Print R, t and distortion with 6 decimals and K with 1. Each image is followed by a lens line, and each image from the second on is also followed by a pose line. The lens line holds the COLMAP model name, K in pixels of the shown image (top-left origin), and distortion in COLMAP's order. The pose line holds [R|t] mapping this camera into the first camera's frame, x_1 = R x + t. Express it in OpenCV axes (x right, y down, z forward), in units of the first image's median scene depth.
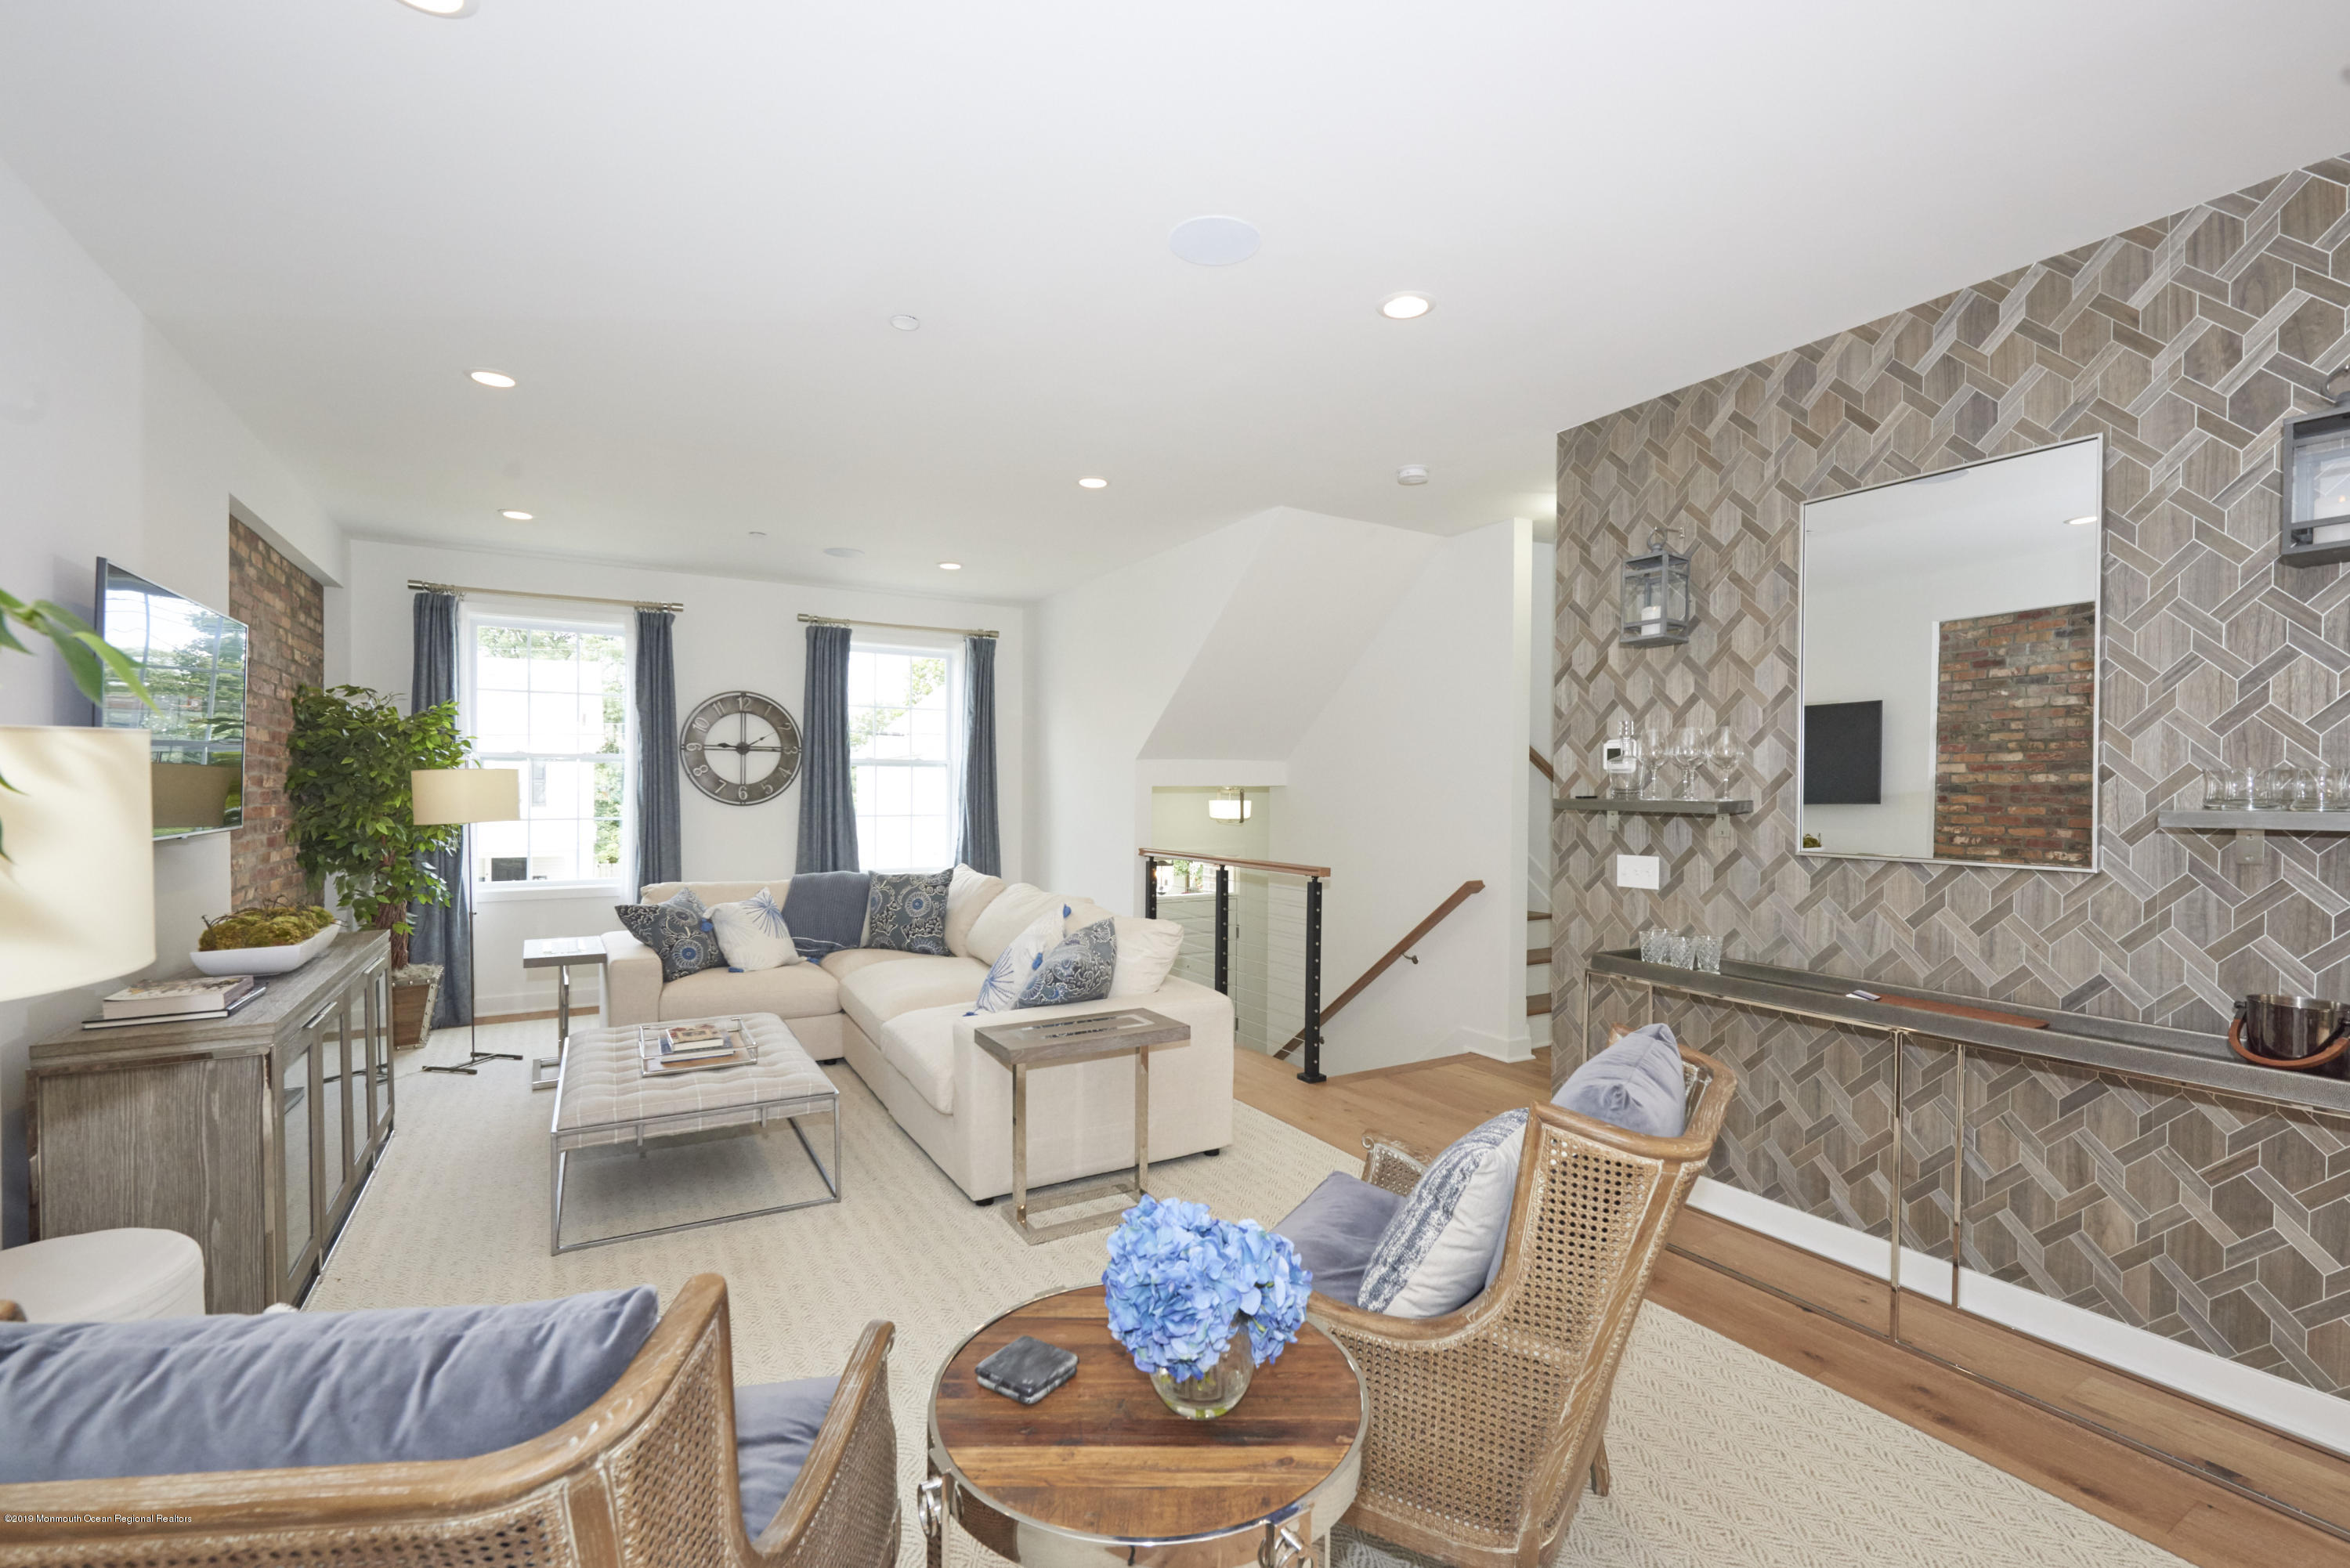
lens RADIAL K [[1024.6, 0, 1185.8], [0, 1024.6, 812.9], [0, 0, 1]] dist [0.000029, -0.000099]
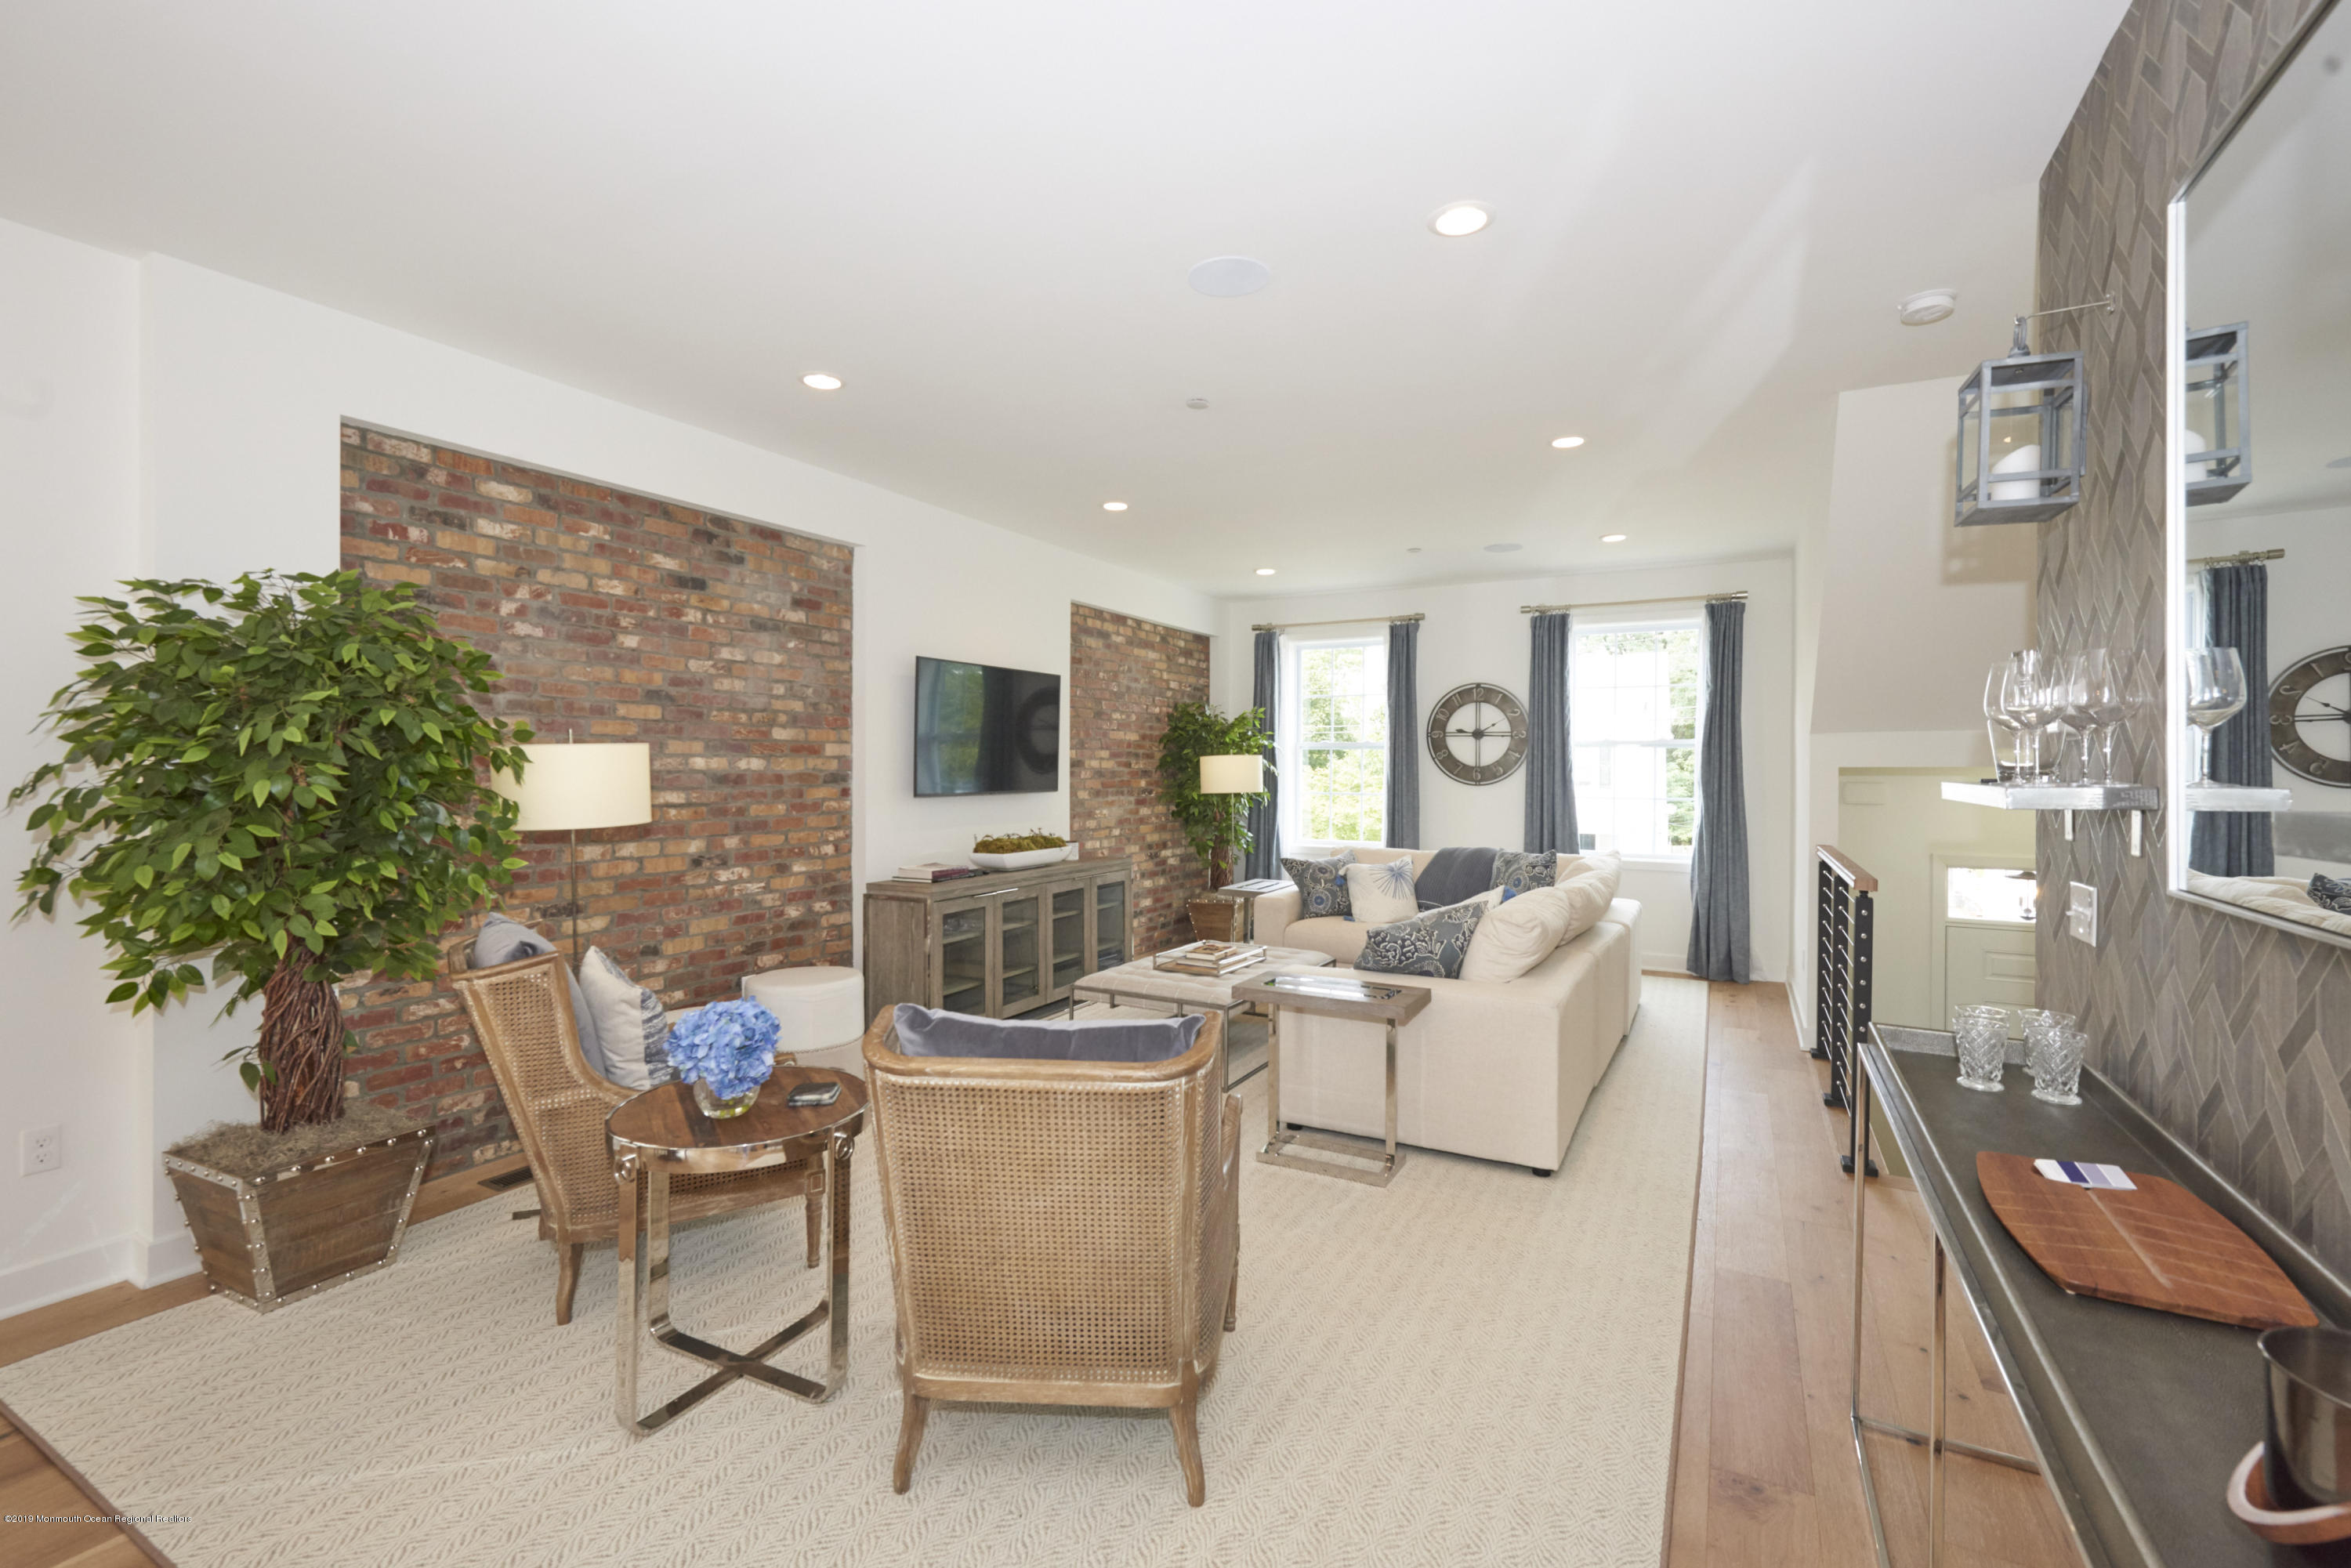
lens RADIAL K [[1029.4, 0, 1175.5], [0, 1029.4, 784.0], [0, 0, 1]] dist [0.001038, 0.000046]
pose [[0.505063, 0.011339, -0.863008, 0.384269], [-0.023332, 0.999728, -0.000520, -0.000304], [0.862767, 0.020398, 0.505190, 0.156212]]
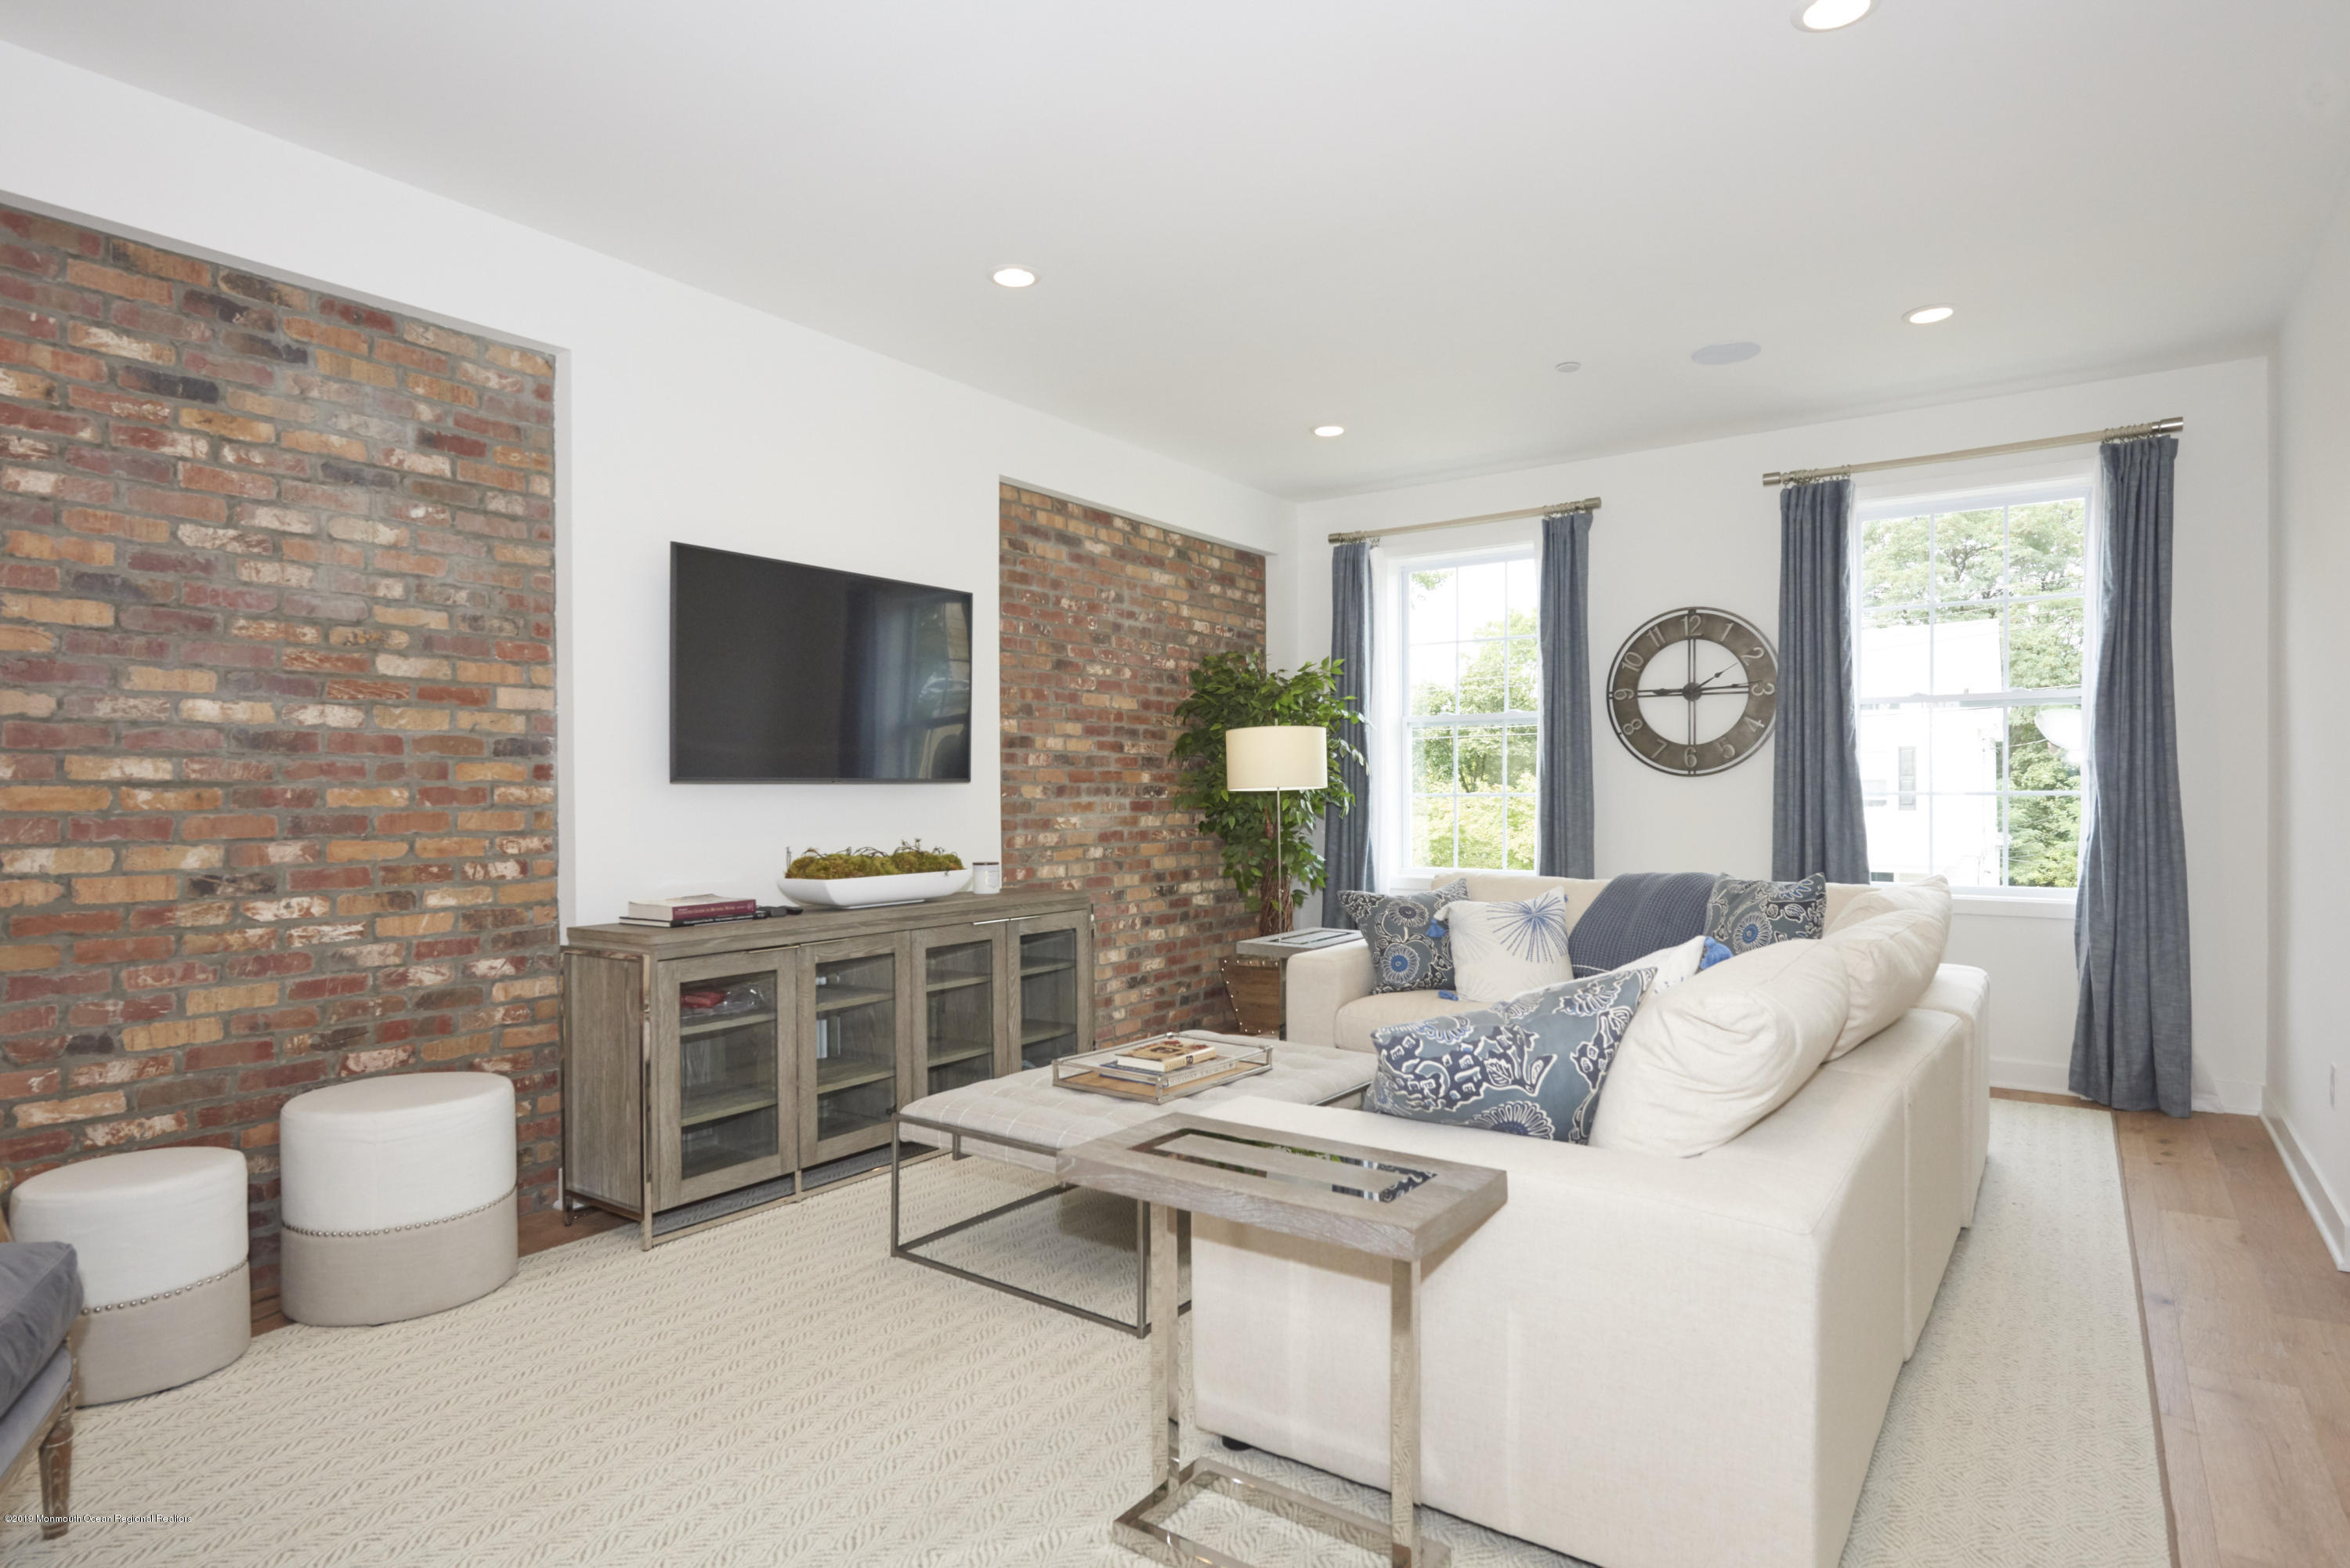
lens RADIAL K [[1269.2, 0, 1178.0], [0, 1269.2, 813.1], [0, 0, 1]] dist [-0.004640, -0.001347]
pose [[0.393416, 0.006186, -0.919340, 0.214741], [-0.017080, 0.999854, -0.000581, 0.024829], [0.919202, 0.015931, 0.393464, 0.371808]]
